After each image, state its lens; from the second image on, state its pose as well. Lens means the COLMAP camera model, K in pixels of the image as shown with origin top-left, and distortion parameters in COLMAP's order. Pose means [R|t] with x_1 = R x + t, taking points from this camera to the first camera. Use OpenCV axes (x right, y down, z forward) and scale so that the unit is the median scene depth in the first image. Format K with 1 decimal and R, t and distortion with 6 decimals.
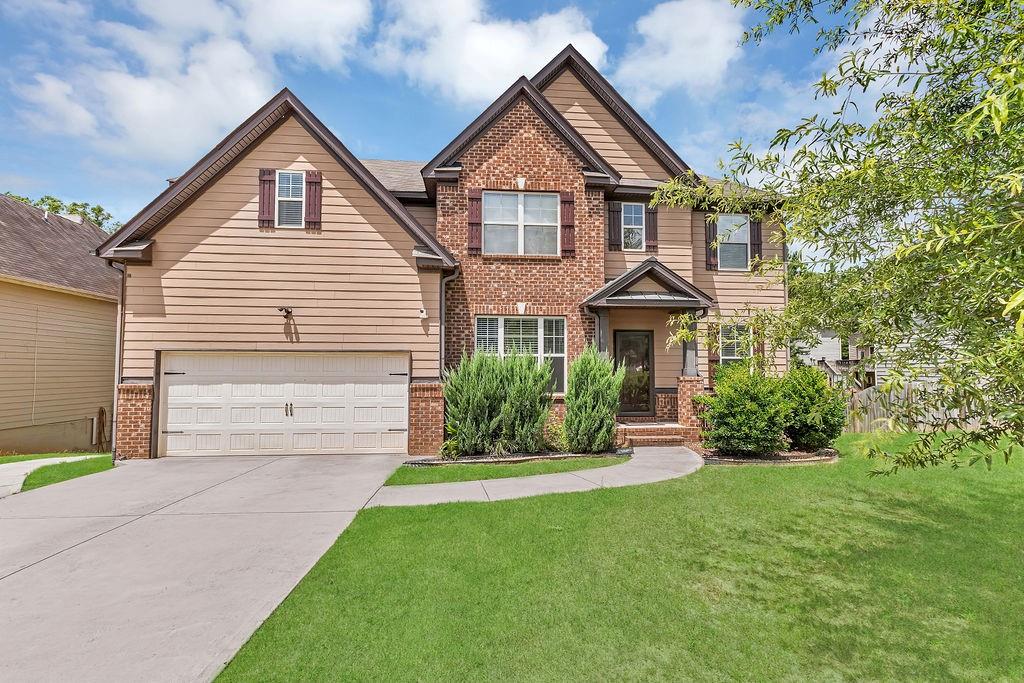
lens RADIAL K [[437.5, 0, 512.0], [0, 437.5, 341.5], [0, 0, 1]] dist [0.000809, 0.000050]
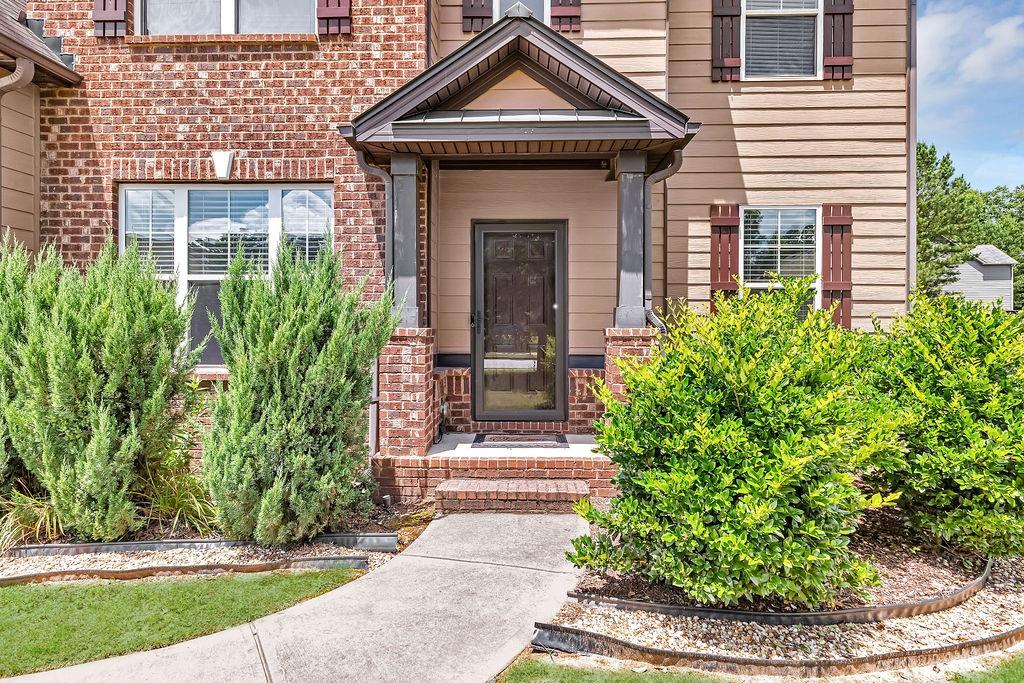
lens RADIAL K [[526.5, 0, 508.8], [0, 526.5, 321.5], [0, 0, 1]] dist [0.013339, -0.000246]
pose [[0.994036, -0.000580, -0.109051, 0.373724], [0.006653, 0.998446, 0.055333, 0.050891], [0.108850, -0.055728, 0.992495, 0.556916]]
